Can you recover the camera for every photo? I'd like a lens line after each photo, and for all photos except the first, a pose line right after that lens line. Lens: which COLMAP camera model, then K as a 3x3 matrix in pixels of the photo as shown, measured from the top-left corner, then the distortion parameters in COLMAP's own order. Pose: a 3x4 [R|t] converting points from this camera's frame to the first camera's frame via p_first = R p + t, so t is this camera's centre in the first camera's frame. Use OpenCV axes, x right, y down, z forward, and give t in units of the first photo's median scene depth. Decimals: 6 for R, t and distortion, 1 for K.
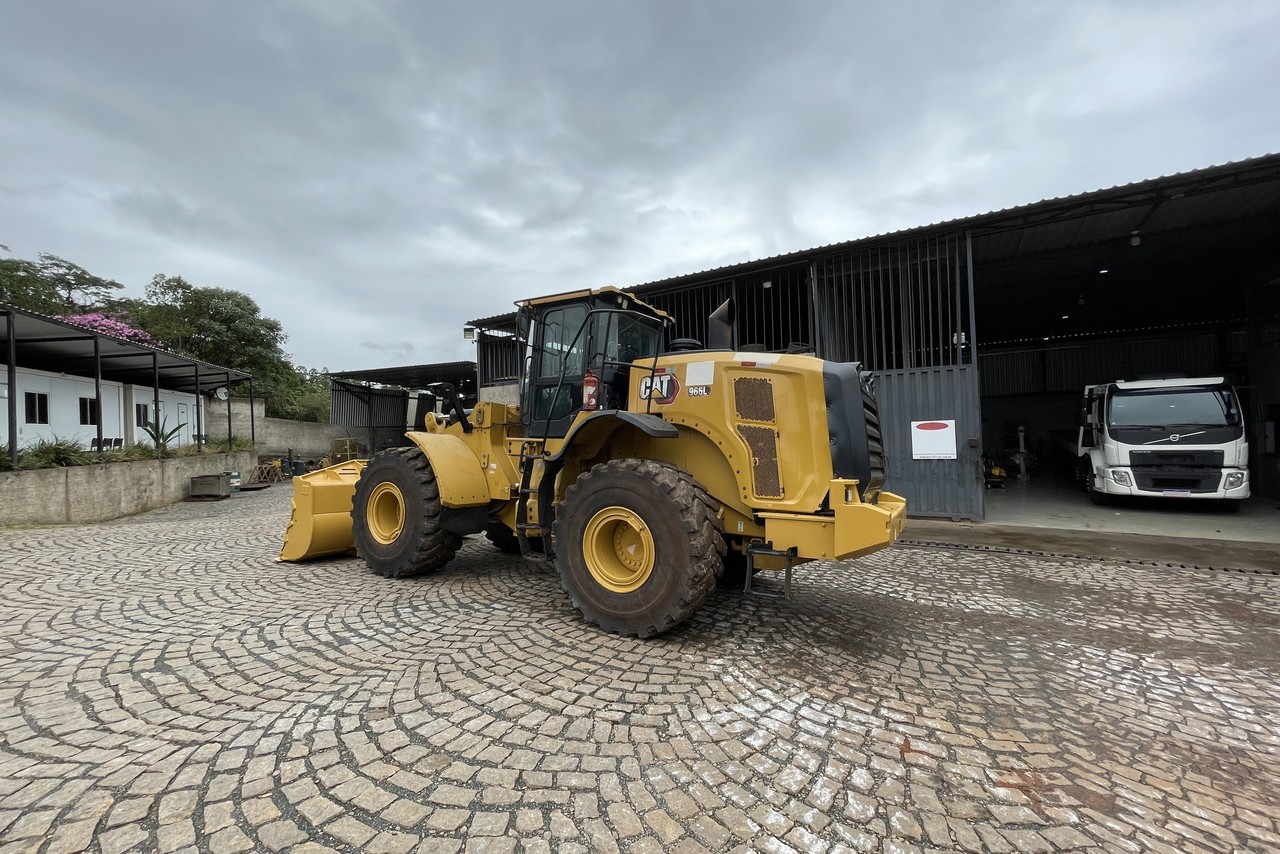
lens RADIAL K [[538.2, 0, 634.6], [0, 538.2, 423.4], [0, 0, 1]] dist [0.006675, 0.000390]
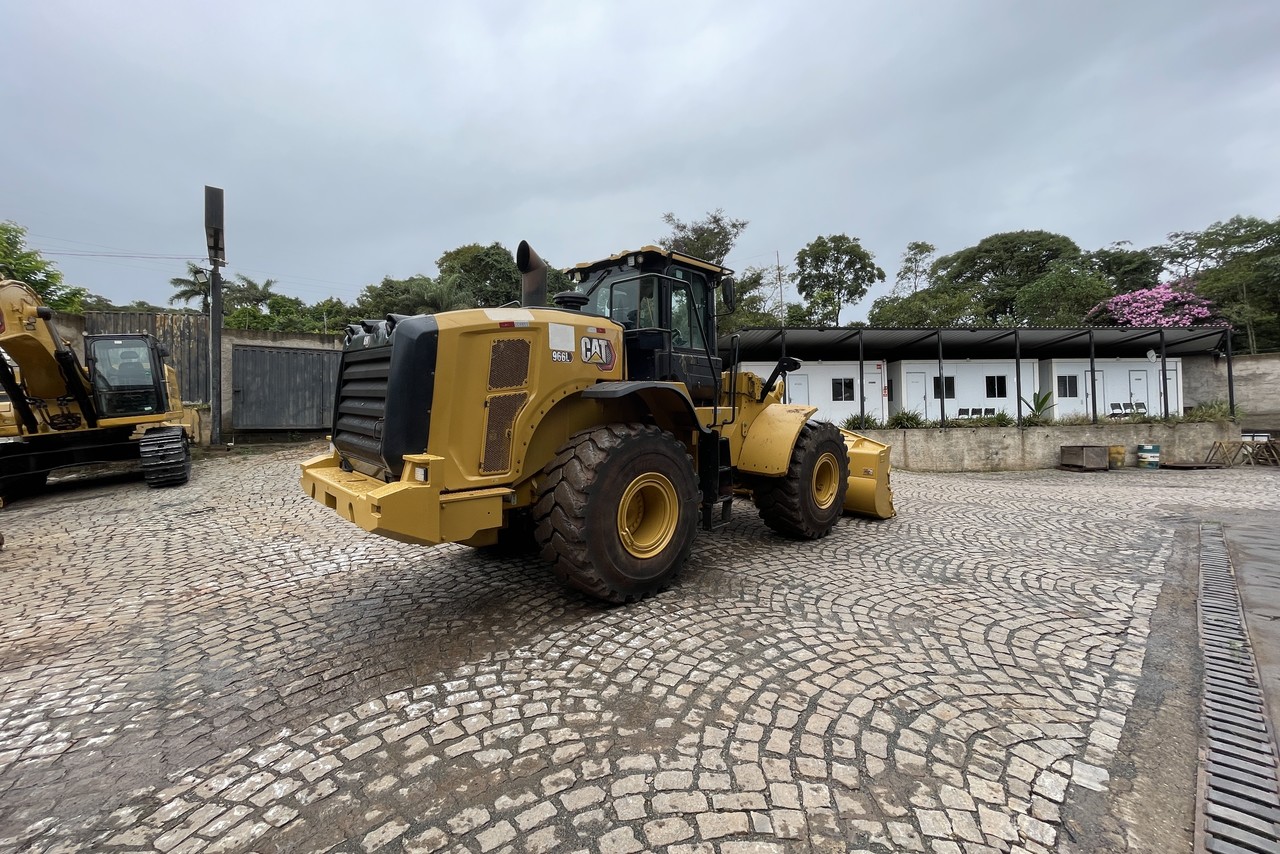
lens RADIAL K [[526.8, 0, 640.0], [0, 526.8, 427.0], [0, 0, 1]] dist [-0.001009, -0.000626]
pose [[-0.286183, 0.020331, -0.957959, 0.814130], [0.035796, 0.999304, 0.010515, 0.058326], [0.957506, -0.031282, -0.286711, 1.213698]]
